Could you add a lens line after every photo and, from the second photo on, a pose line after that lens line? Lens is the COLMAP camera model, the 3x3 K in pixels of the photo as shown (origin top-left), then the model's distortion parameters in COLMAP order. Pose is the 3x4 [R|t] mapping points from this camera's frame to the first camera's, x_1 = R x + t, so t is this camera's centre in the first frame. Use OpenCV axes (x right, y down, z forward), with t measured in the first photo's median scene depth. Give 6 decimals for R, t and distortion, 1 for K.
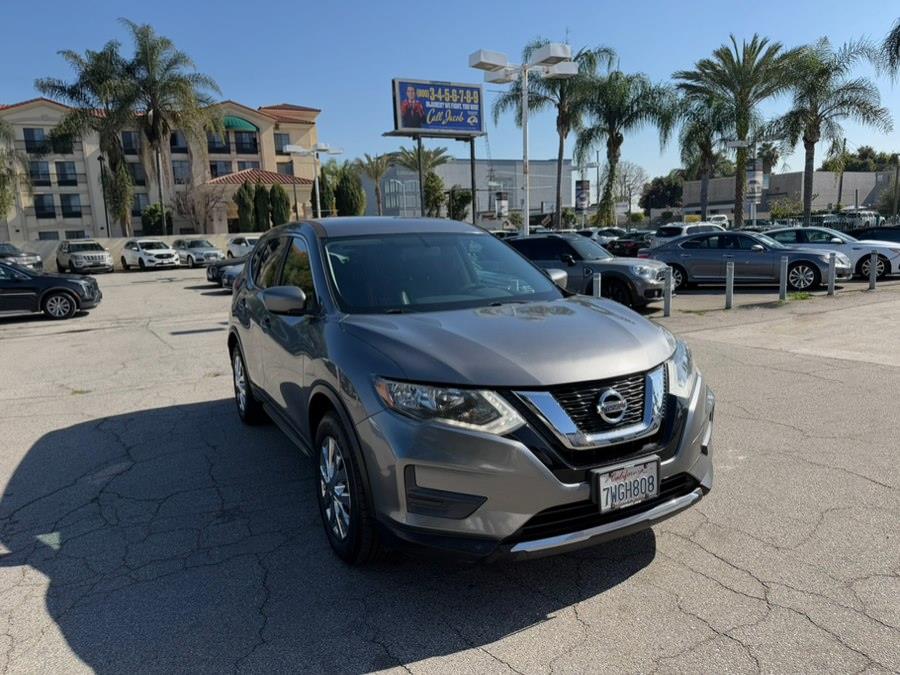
lens RADIAL K [[634.5, 0, 452.0], [0, 634.5, 348.8], [0, 0, 1]] dist [0.022336, -0.031840]
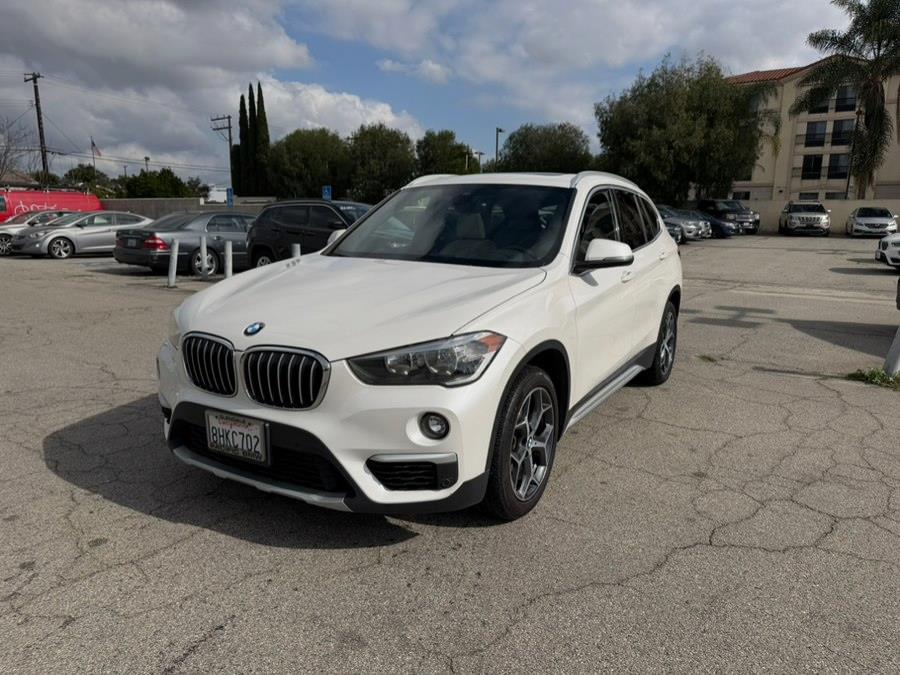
lens RADIAL K [[634.5, 0, 448.4], [0, 634.5, 342.6], [0, 0, 1]] dist [0.022336, -0.031840]
pose [[0.428841, 0.224496, -0.875041, 0.070112], [-0.184593, 0.969969, 0.158385, -0.013450], [0.884319, 0.093605, 0.457403, 0.089539]]
